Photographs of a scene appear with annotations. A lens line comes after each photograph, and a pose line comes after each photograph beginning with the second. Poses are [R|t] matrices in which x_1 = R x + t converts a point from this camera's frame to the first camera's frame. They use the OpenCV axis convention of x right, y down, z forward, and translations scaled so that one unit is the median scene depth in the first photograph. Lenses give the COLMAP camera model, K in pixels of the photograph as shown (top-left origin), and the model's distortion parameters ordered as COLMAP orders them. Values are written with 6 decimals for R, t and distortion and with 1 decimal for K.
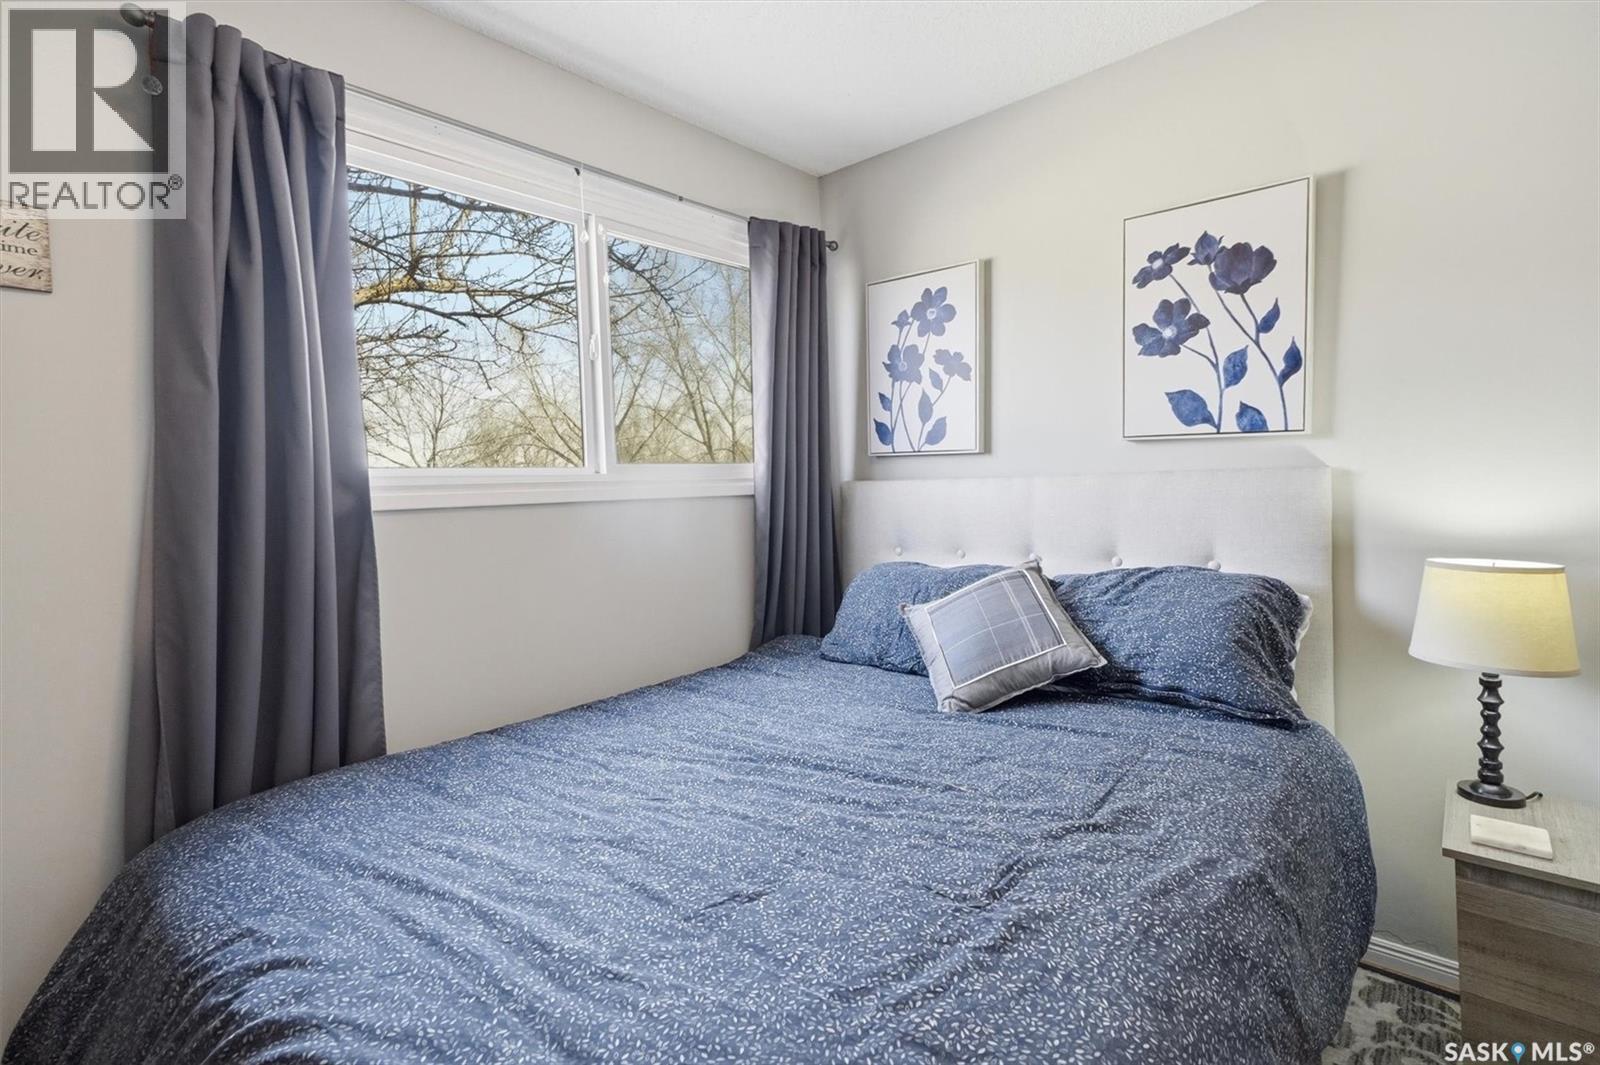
lens RADIAL K [[765.6, 0, 807.6], [0, 765.6, 498.6], [0, 0, 1]] dist [0.012167, -0.000023]
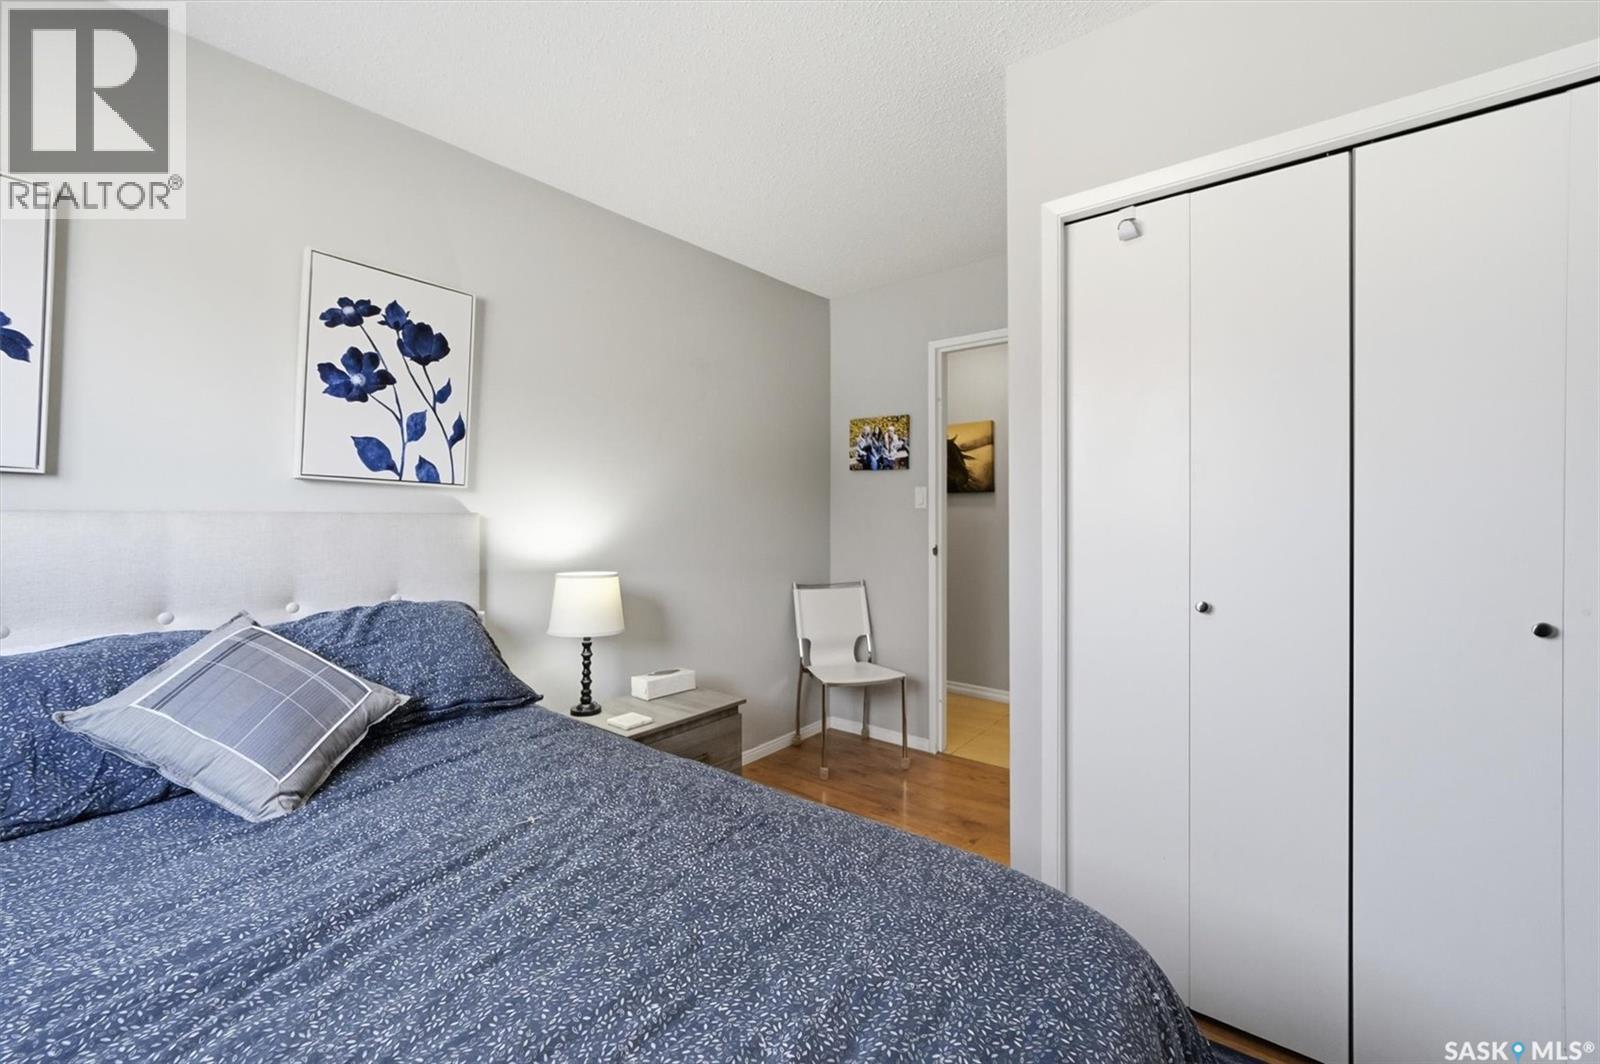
lens RADIAL K [[679.4, 0, 799.4], [0, 679.4, 512.4], [0, 0, 1]] dist [0.003415, 0.000633]
pose [[-0.063568, 0.036587, 0.997307, -0.515021], [0.016638, 0.999228, -0.035597, 0.007581], [-0.997839, 0.014330, -0.064128, 0.492641]]
